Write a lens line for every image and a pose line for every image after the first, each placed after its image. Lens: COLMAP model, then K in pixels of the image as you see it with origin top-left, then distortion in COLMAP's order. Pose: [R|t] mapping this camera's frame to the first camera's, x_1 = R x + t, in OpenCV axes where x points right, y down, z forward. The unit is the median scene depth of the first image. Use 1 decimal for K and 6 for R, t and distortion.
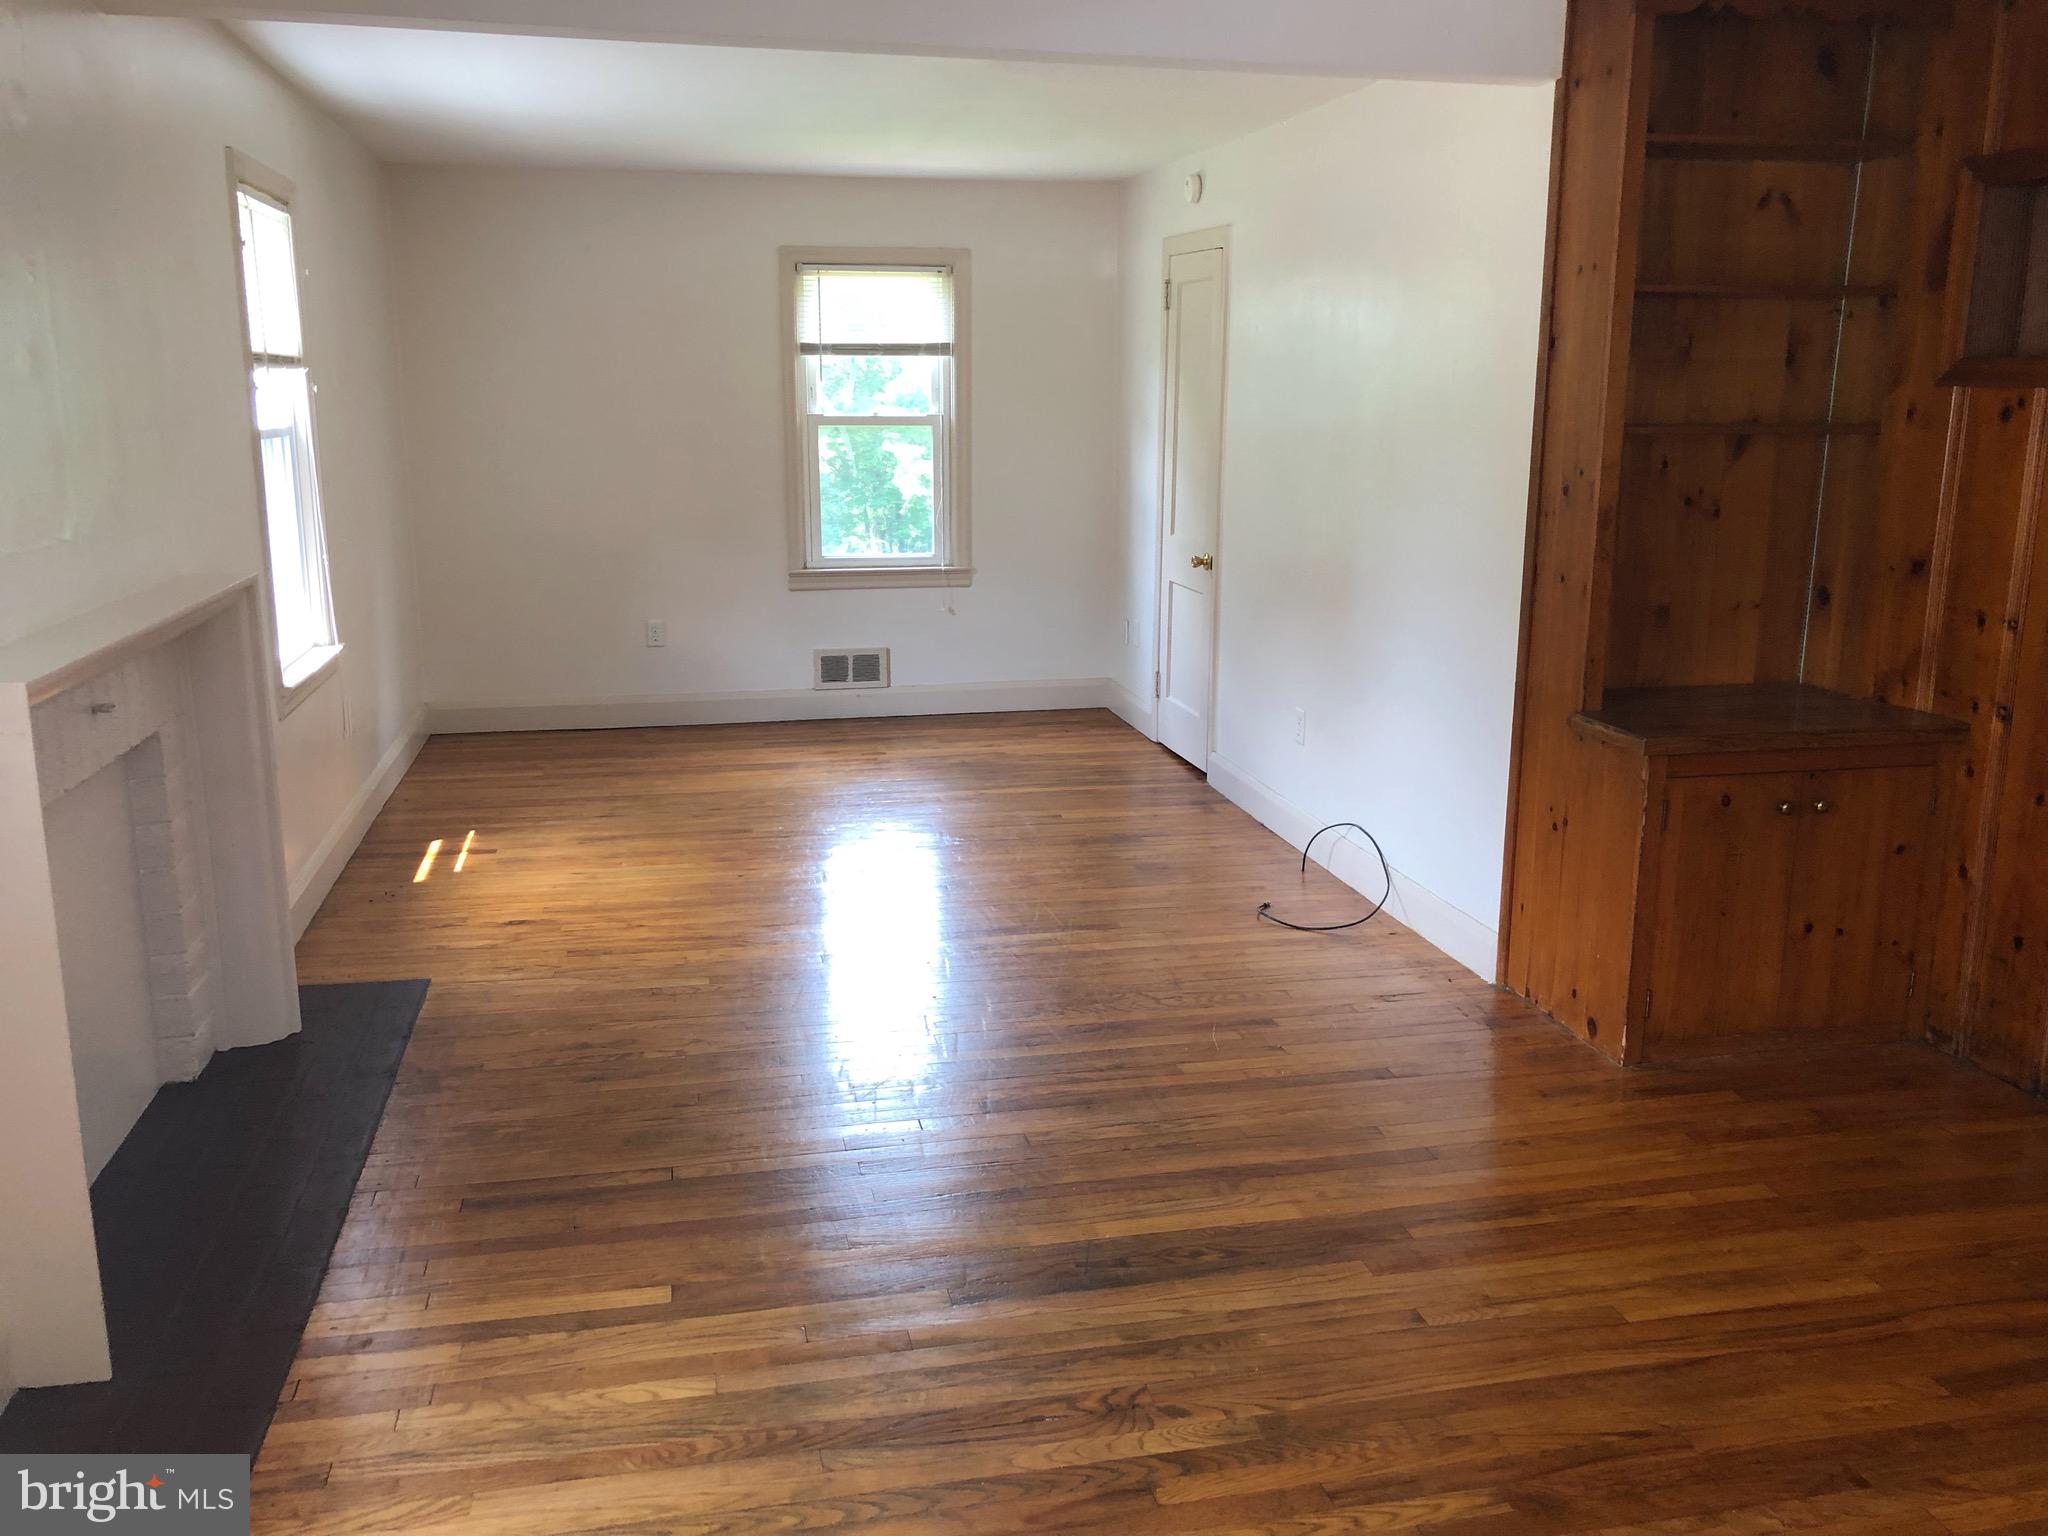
lens RADIAL K [[1688.1, 0, 1028.2], [0, 1688.1, 761.8], [0, 0, 1]] dist [0.042781, -0.038752]
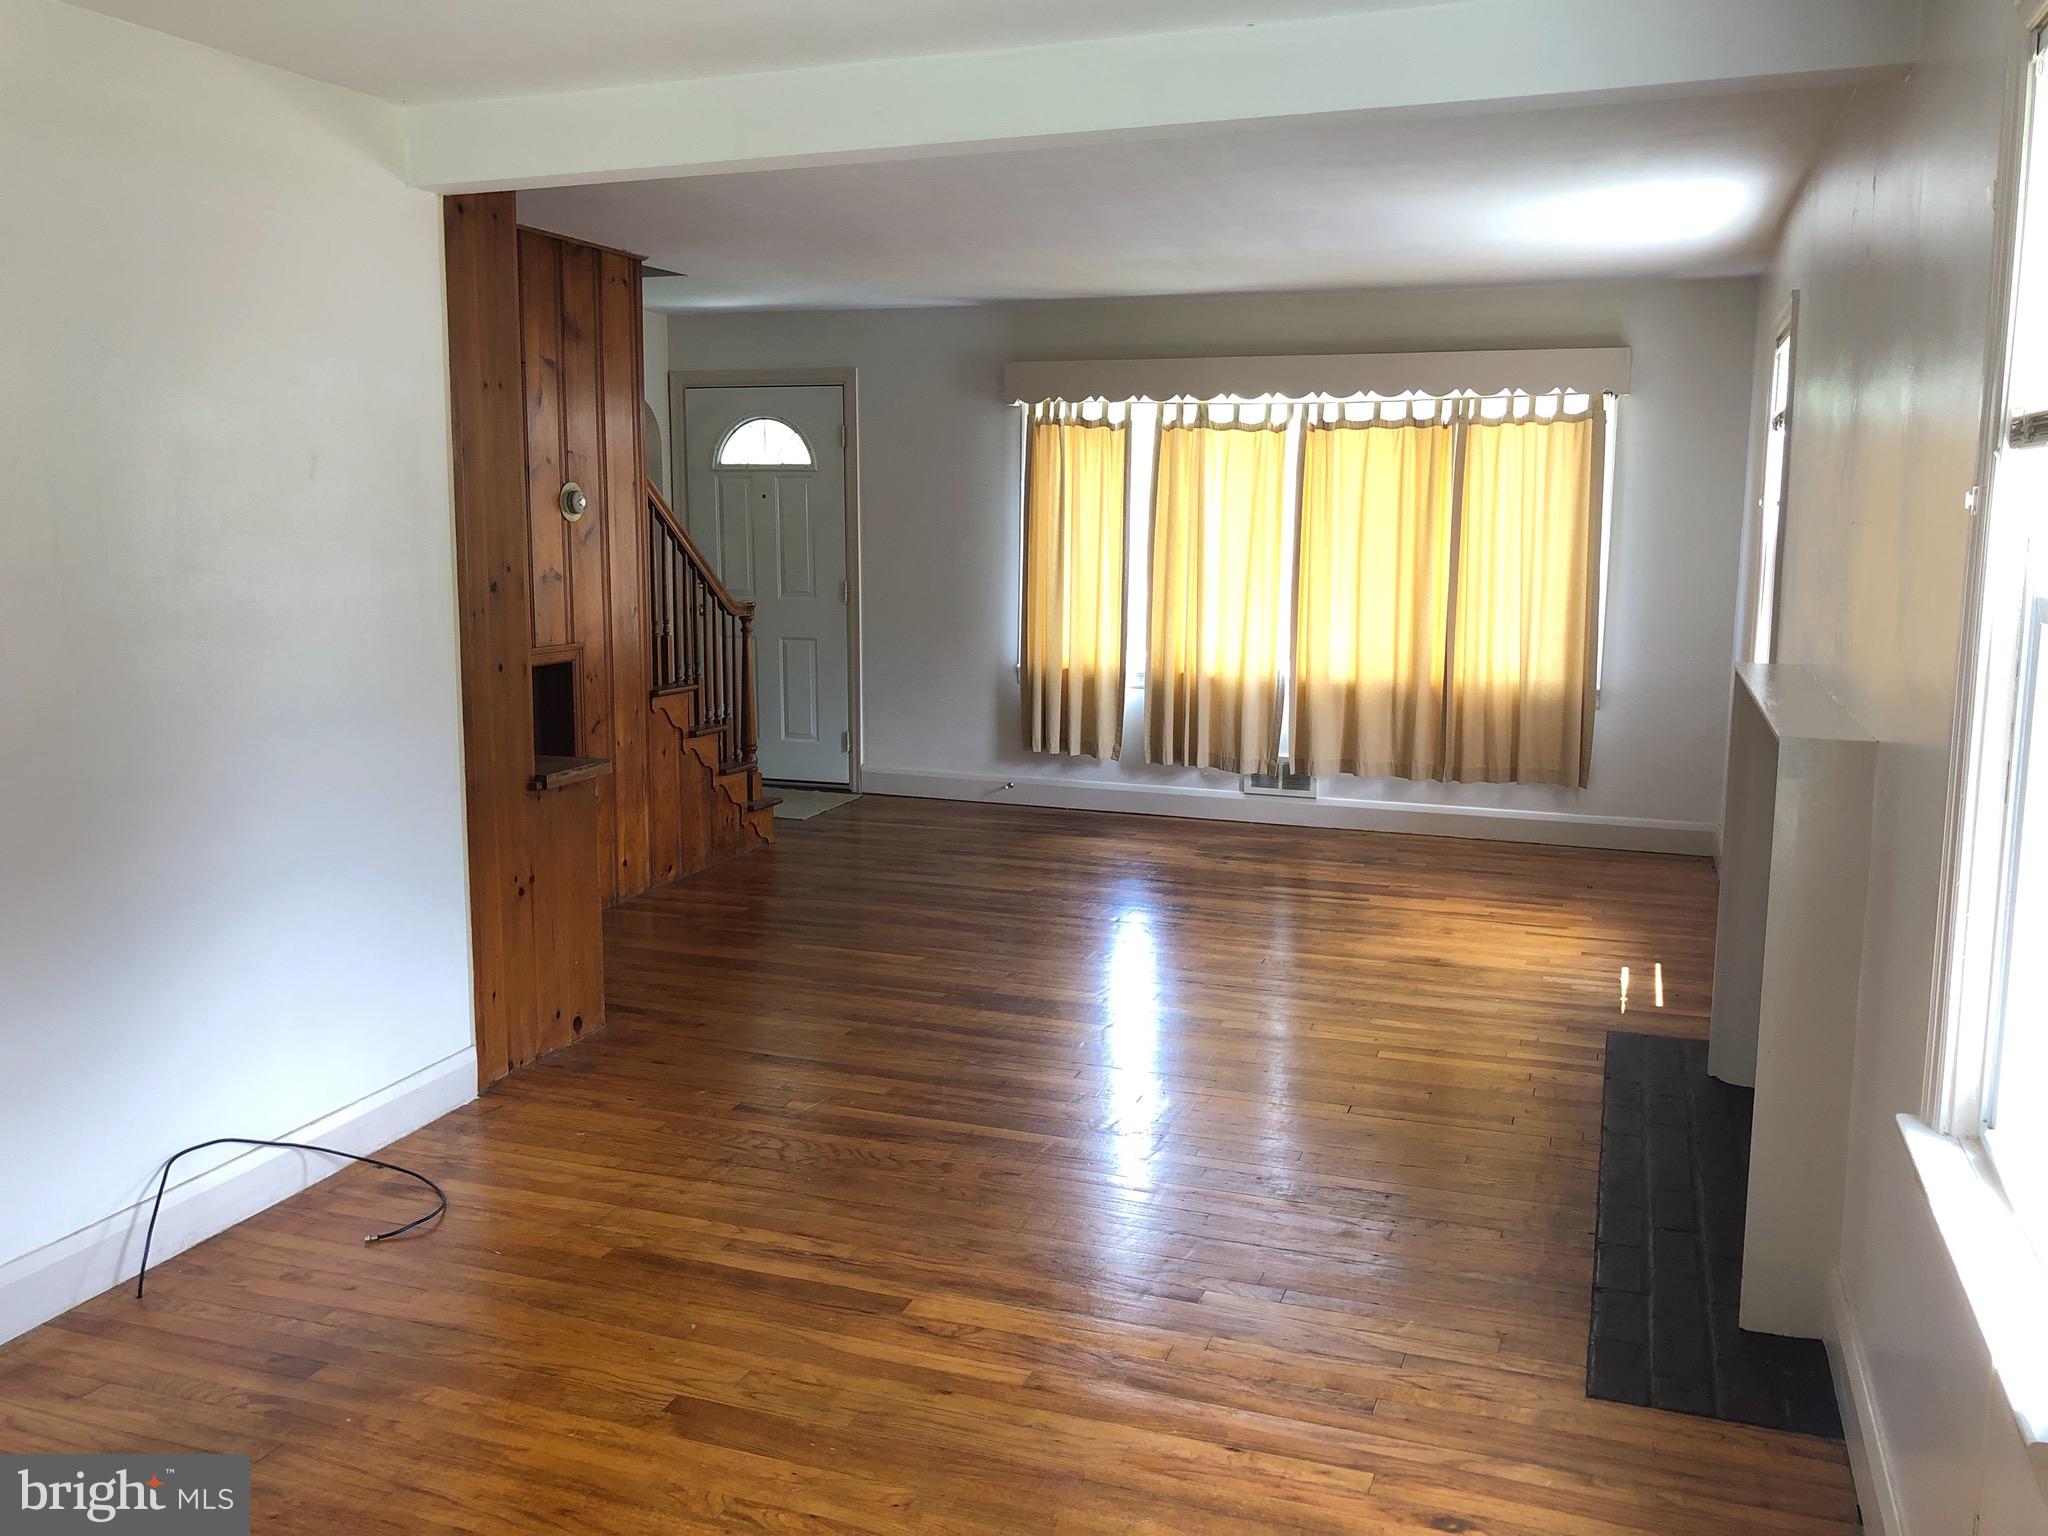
lens RADIAL K [[1688.1, 0, 1029.7], [0, 1688.1, 768.3], [0, 0, 1]] dist [0.042781, -0.038752]
pose [[-0.847954, -0.088779, 0.522582, -0.548384], [0.109032, 0.935580, 0.335859, -0.380099], [-0.518735, 0.341772, -0.783650, 1.721421]]
